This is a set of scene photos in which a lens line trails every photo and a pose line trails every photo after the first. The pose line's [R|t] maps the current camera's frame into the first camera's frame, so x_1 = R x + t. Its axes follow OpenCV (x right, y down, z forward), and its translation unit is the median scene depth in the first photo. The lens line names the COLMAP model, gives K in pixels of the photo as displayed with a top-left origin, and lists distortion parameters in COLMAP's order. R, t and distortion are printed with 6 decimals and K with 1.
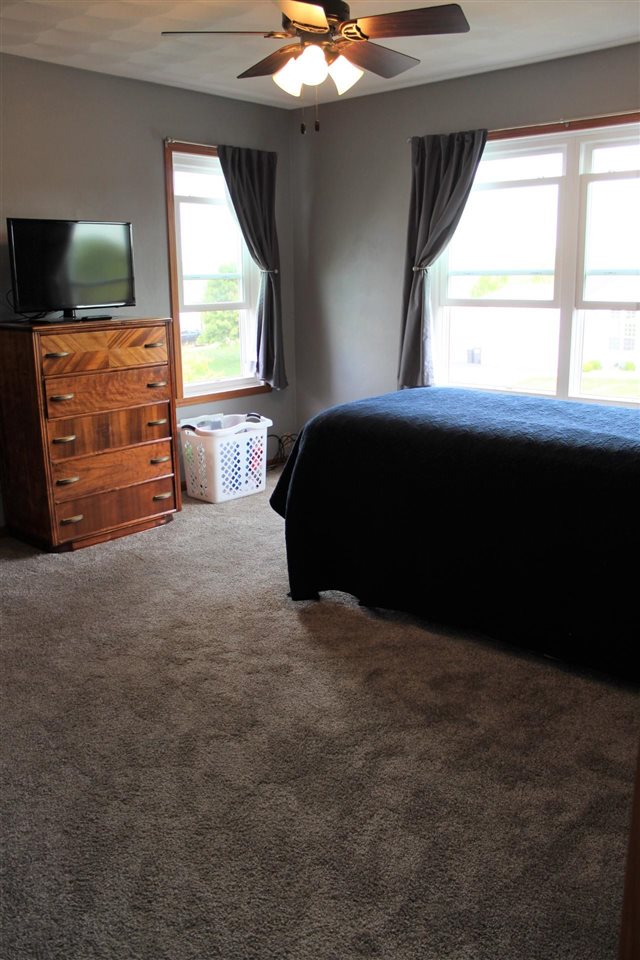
lens RADIAL K [[829.2, 0, 320.0], [0, 829.2, 480.0], [0, 0, 1]] dist [-0.186234, 0.132050]
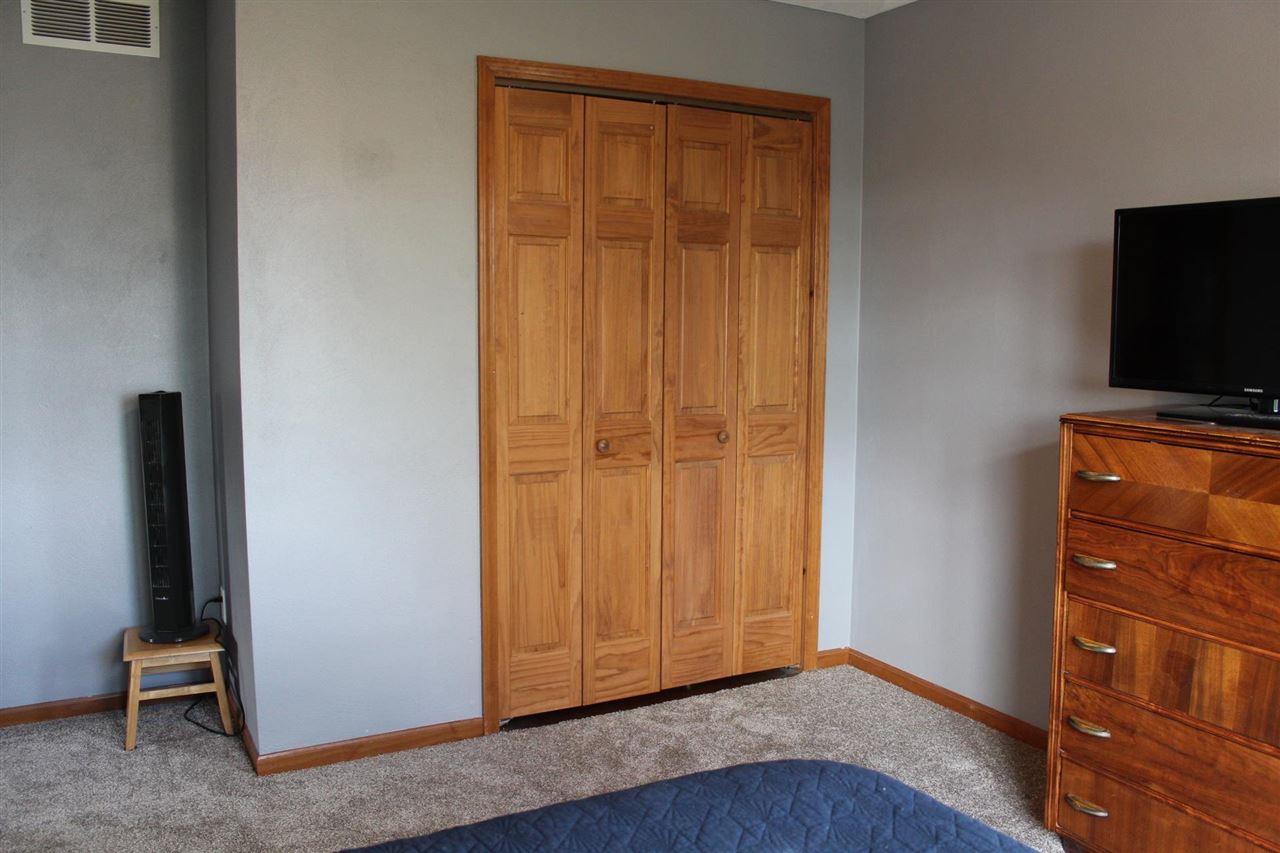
lens RADIAL K [[1105.6, 0, 640.0], [0, 1105.6, 426.5], [0, 0, 1]] dist [-0.186234, 0.132050]
pose [[-0.369101, 0.105600, -0.923371, 0.367729], [-0.225220, 0.953748, 0.199101, -0.240638], [0.901688, 0.281450, -0.328246, 0.914476]]
